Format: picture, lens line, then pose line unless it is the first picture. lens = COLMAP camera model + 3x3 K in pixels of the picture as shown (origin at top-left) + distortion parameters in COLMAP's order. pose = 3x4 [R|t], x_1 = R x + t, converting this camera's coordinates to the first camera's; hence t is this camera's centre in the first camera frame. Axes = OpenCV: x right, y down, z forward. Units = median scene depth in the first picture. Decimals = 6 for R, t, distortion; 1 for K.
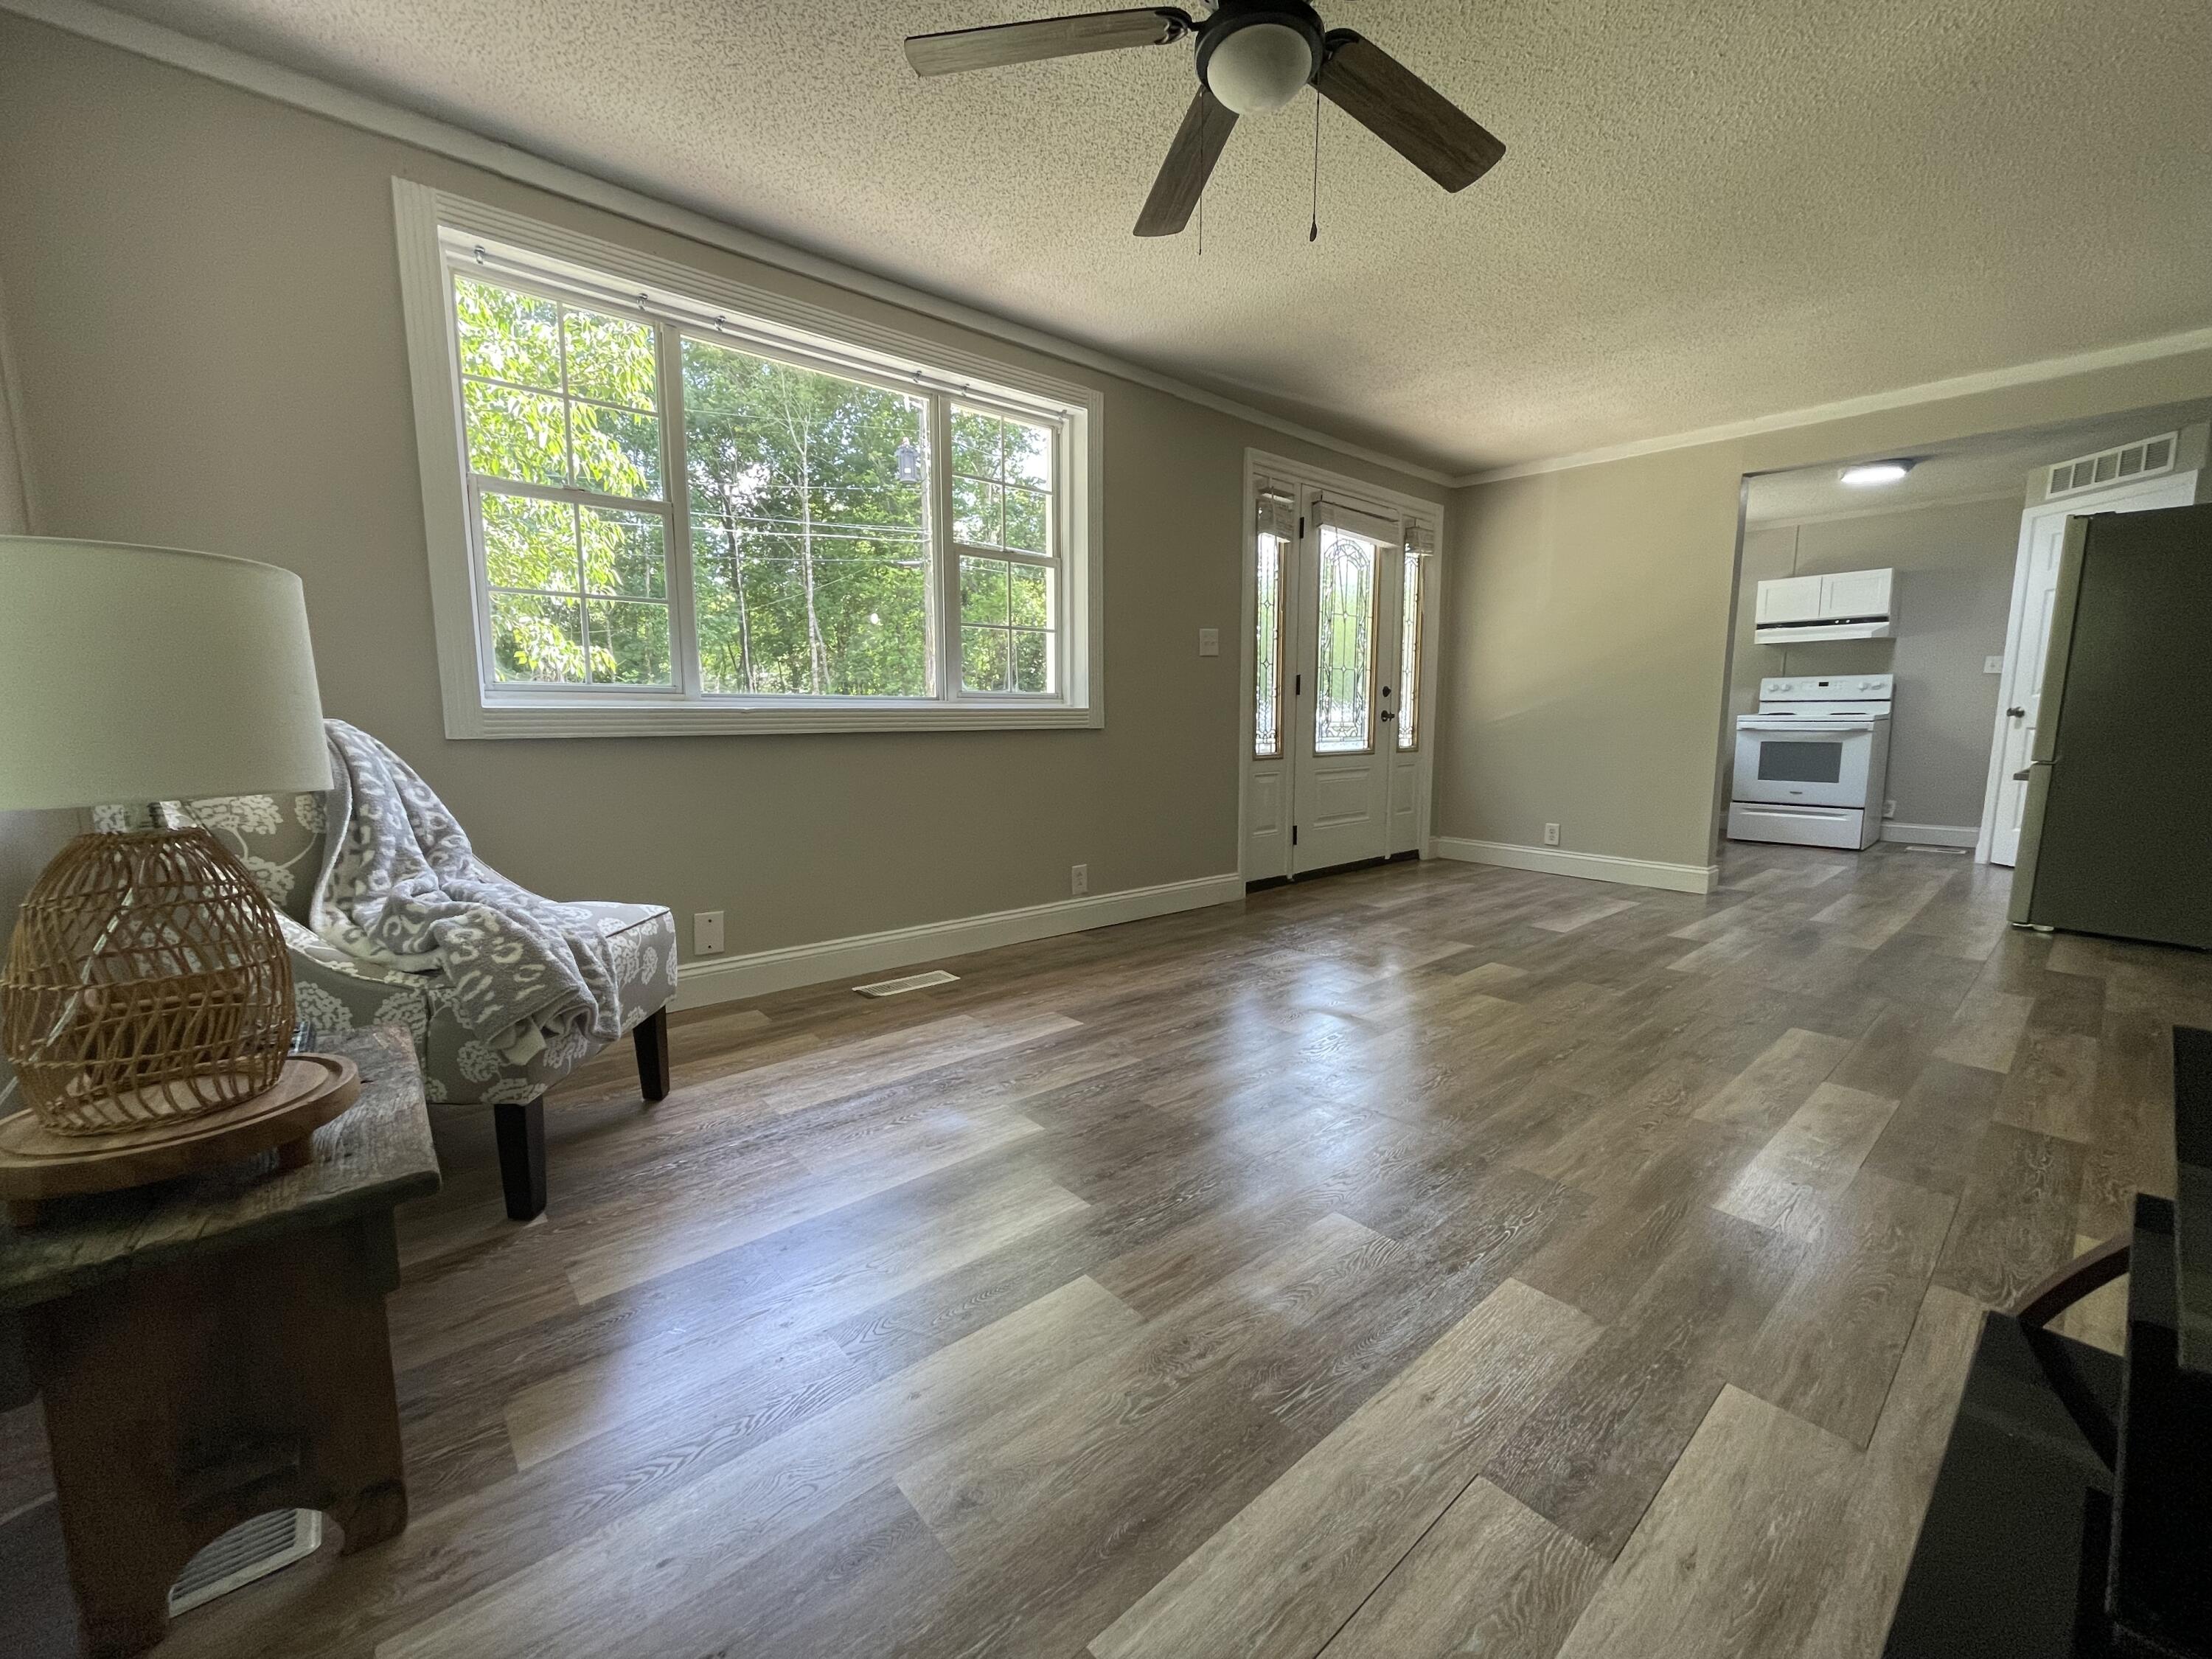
lens RADIAL K [[889.1, 0, 1106.0], [0, 889.1, 829.5], [0, 0, 1]] dist [-0.000613, 0.000266]
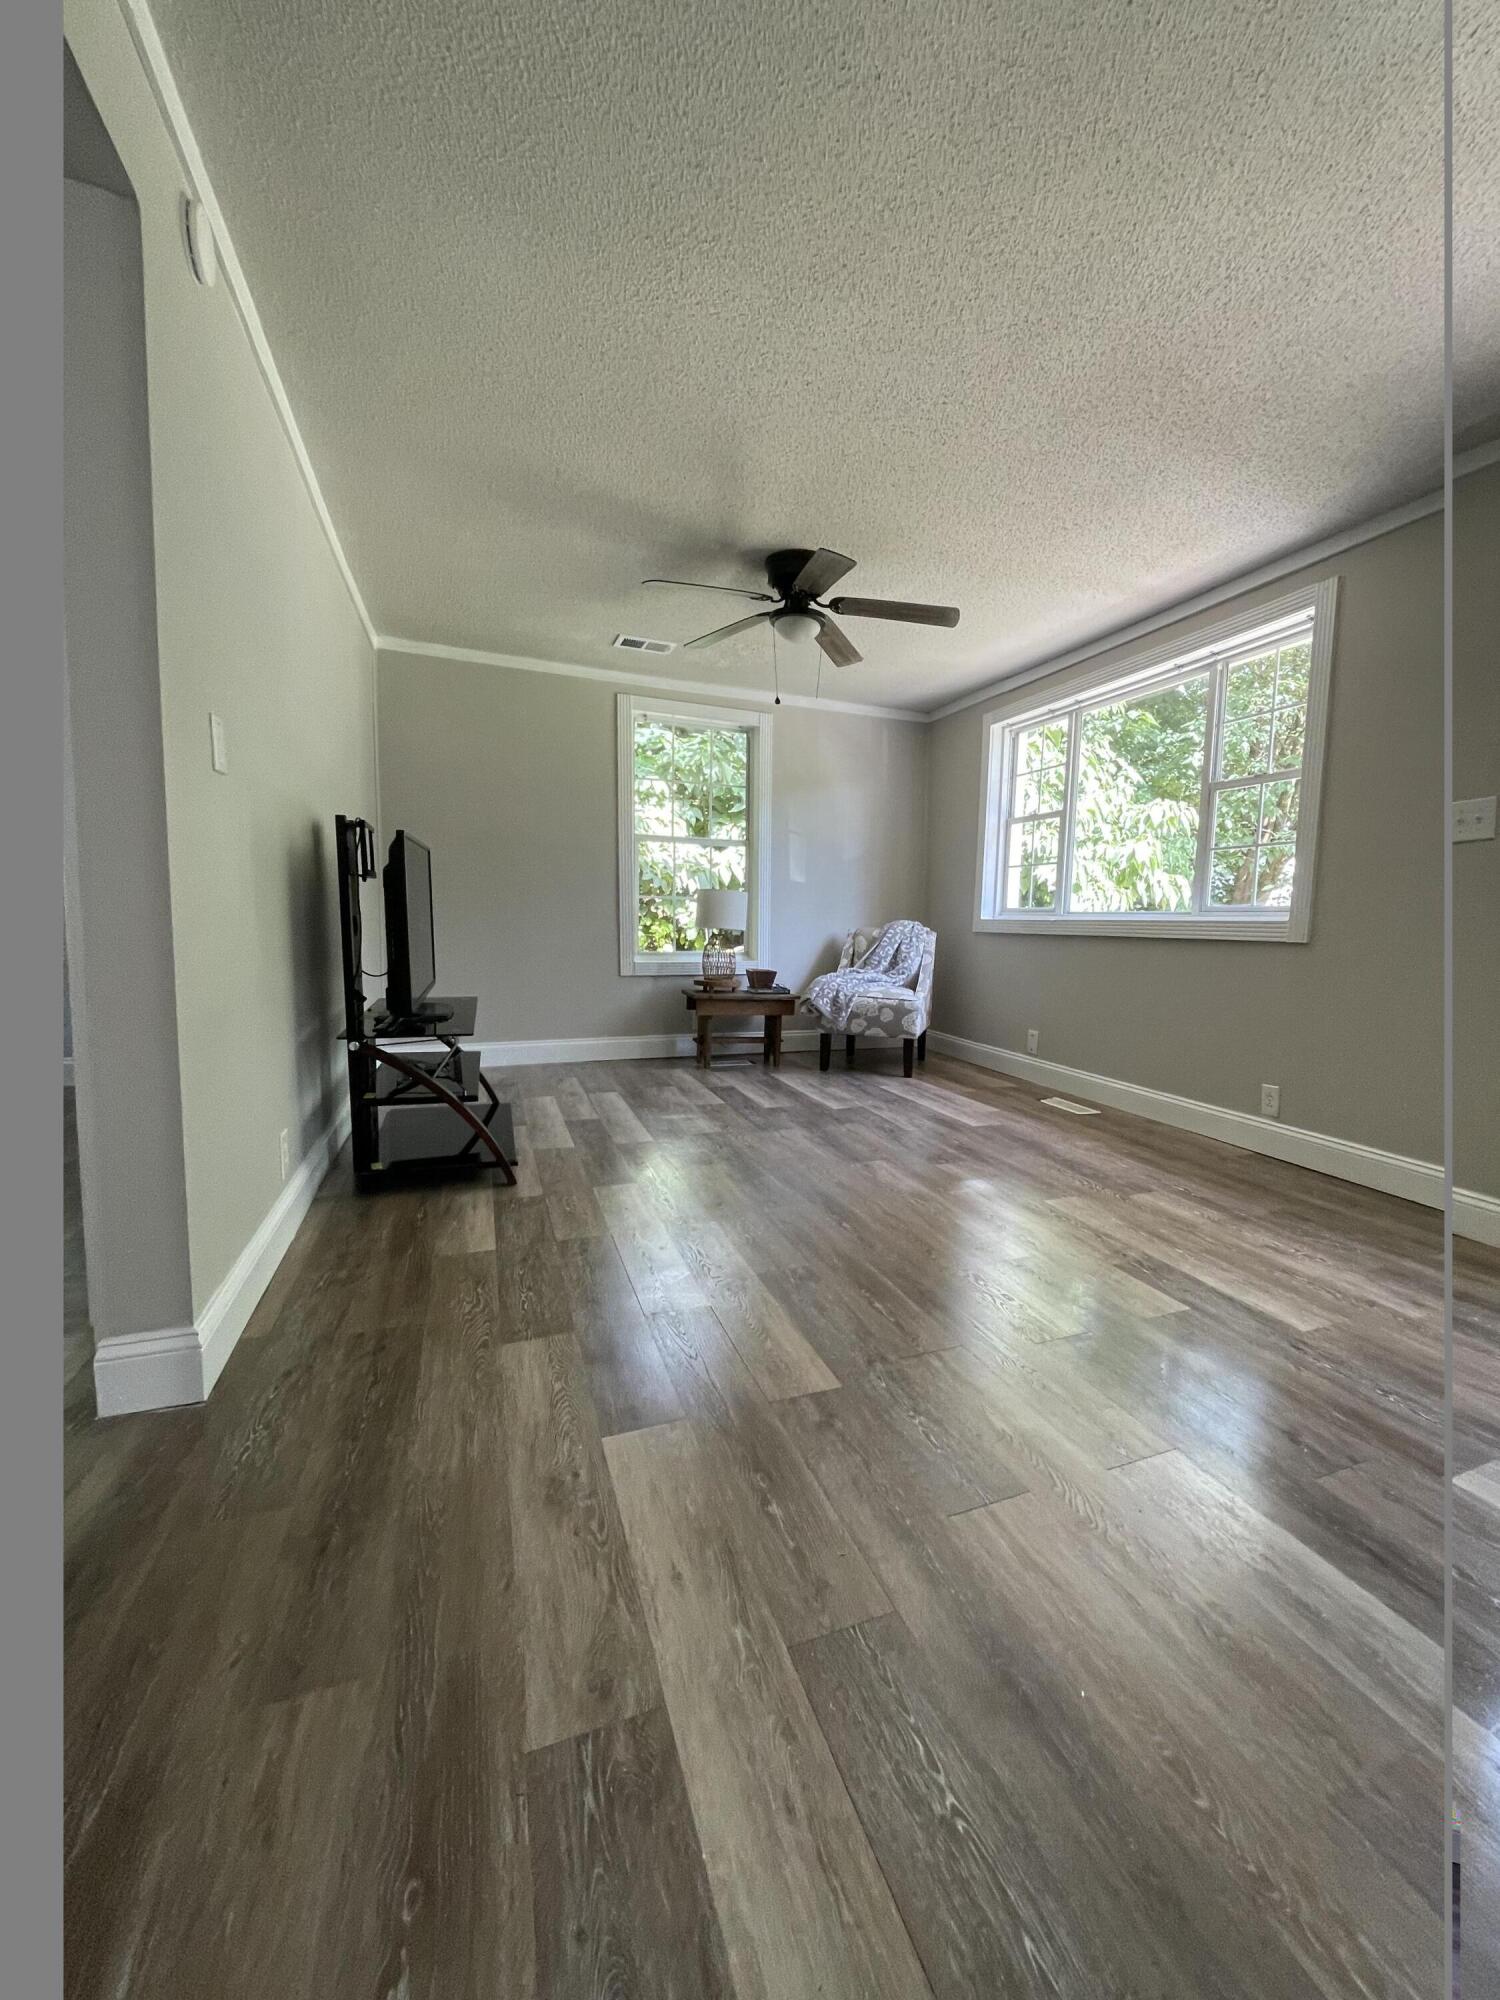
lens RADIAL K [[797.7, 0, 817.4], [0, 797.7, 1007.9], [0, 0, 1]] dist [-0.000427, 0.000306]
pose [[-0.308275, 0.091868, -0.946851, 1.120914], [-0.150584, 0.978065, 0.143923, -0.110954], [0.939303, 0.186948, -0.287679, 0.944001]]
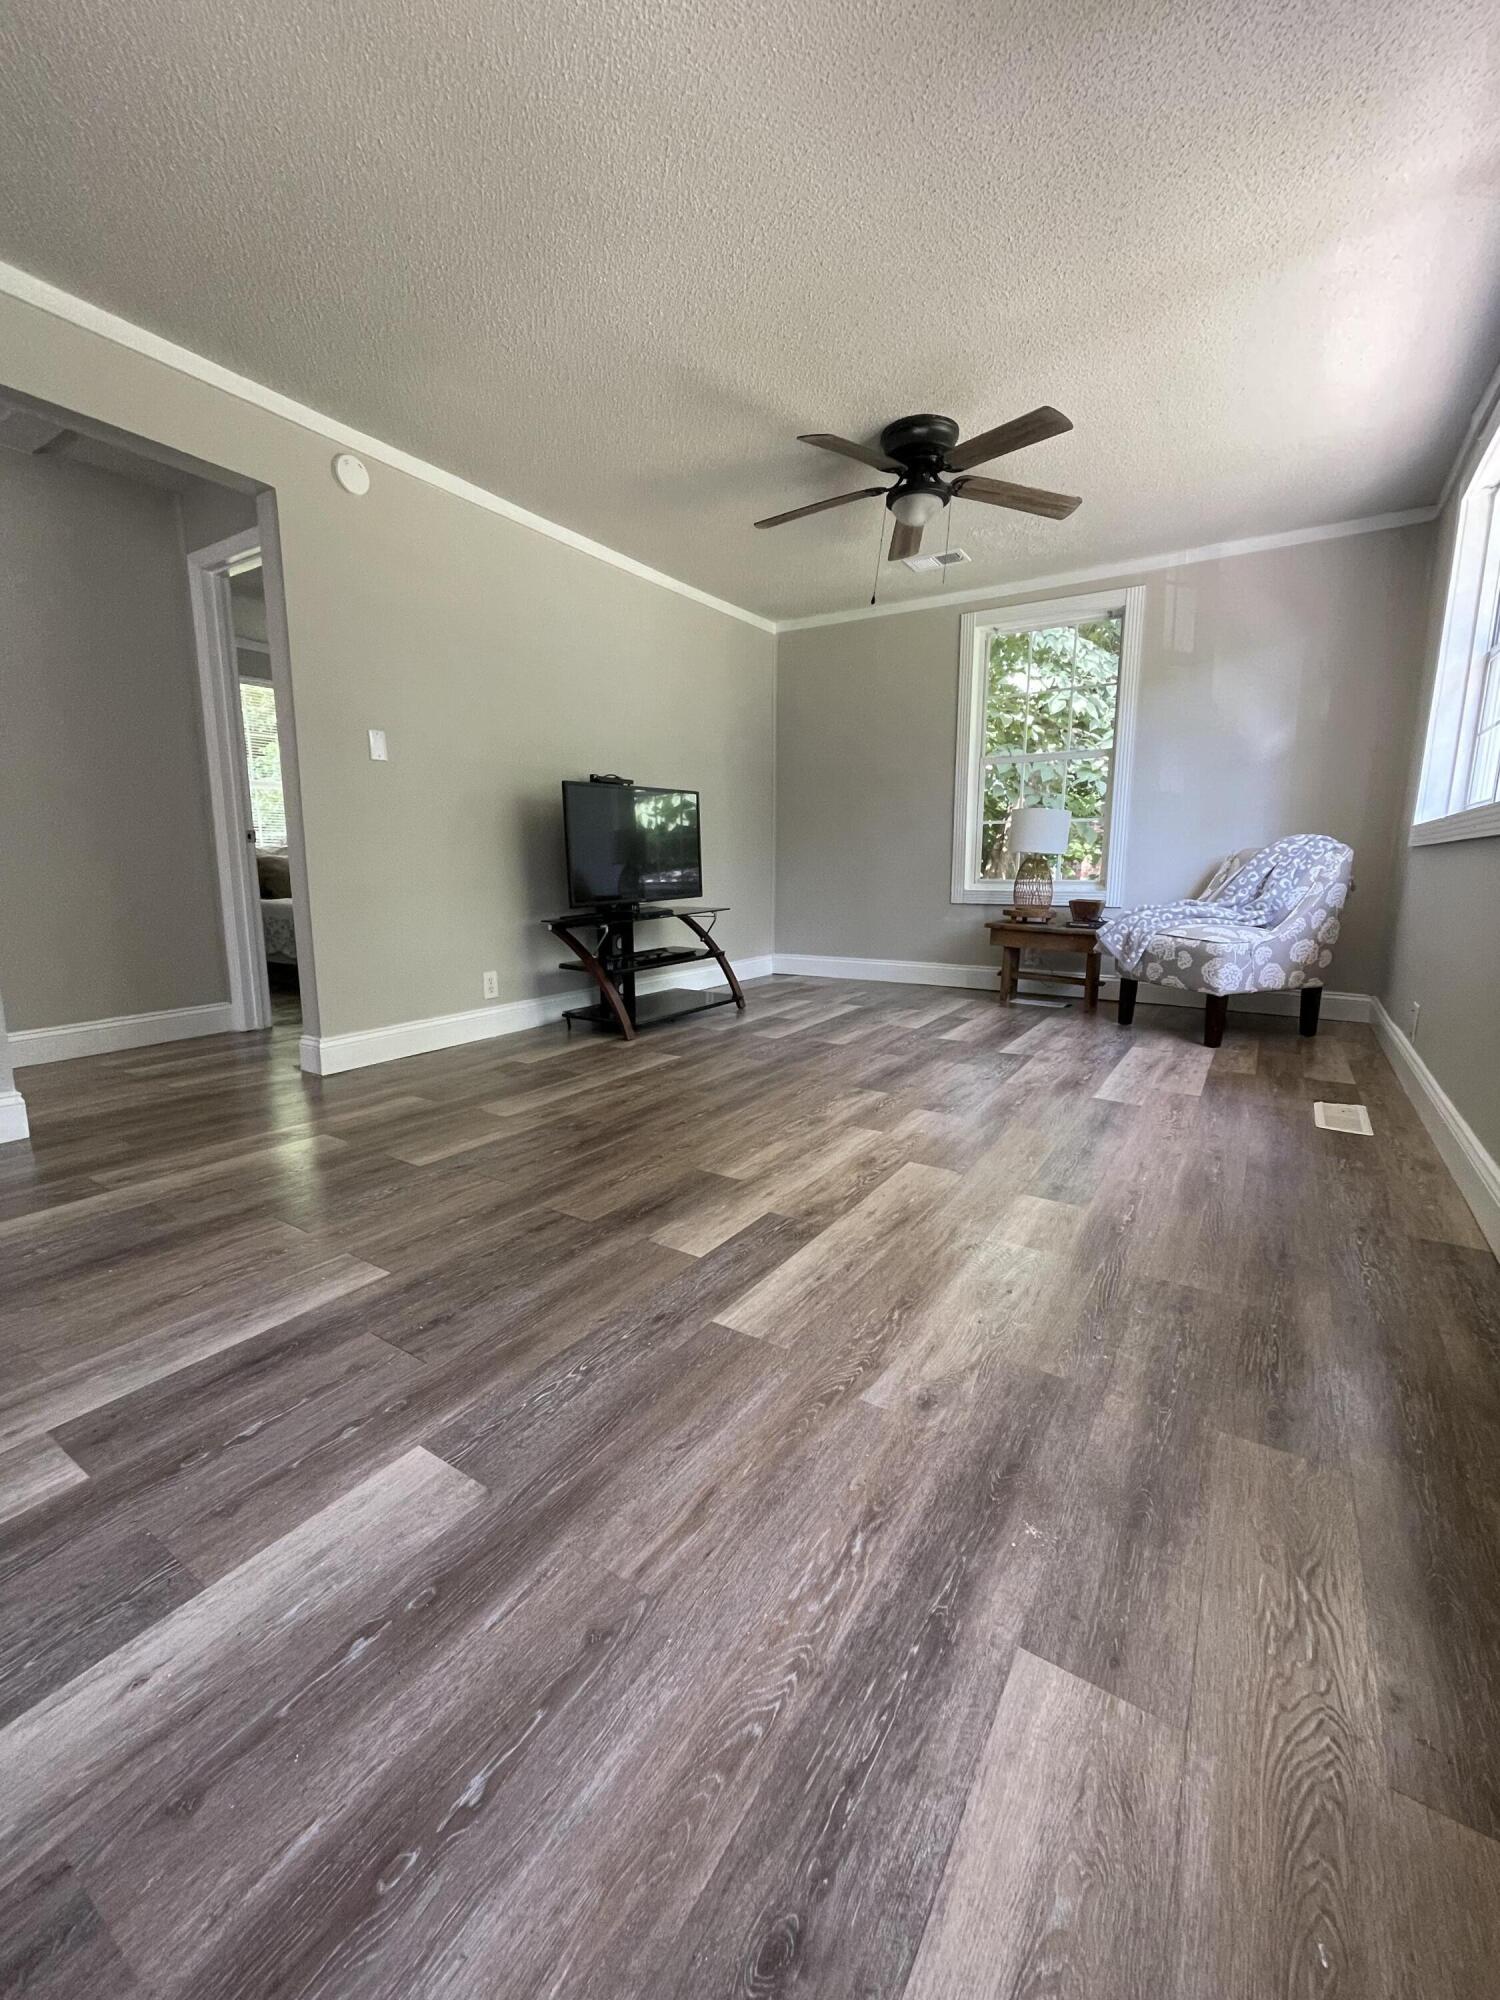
lens RADIAL K [[803.9, 0, 750.0], [0, 803.9, 1000.0], [0, 0, 1]] dist [-0.000613, 0.000266]
pose [[-0.958408, 0.043709, -0.282035, 0.579855], [-0.042641, 0.955182, 0.292932, -0.155310], [0.282199, 0.292774, -0.913590, 1.521703]]
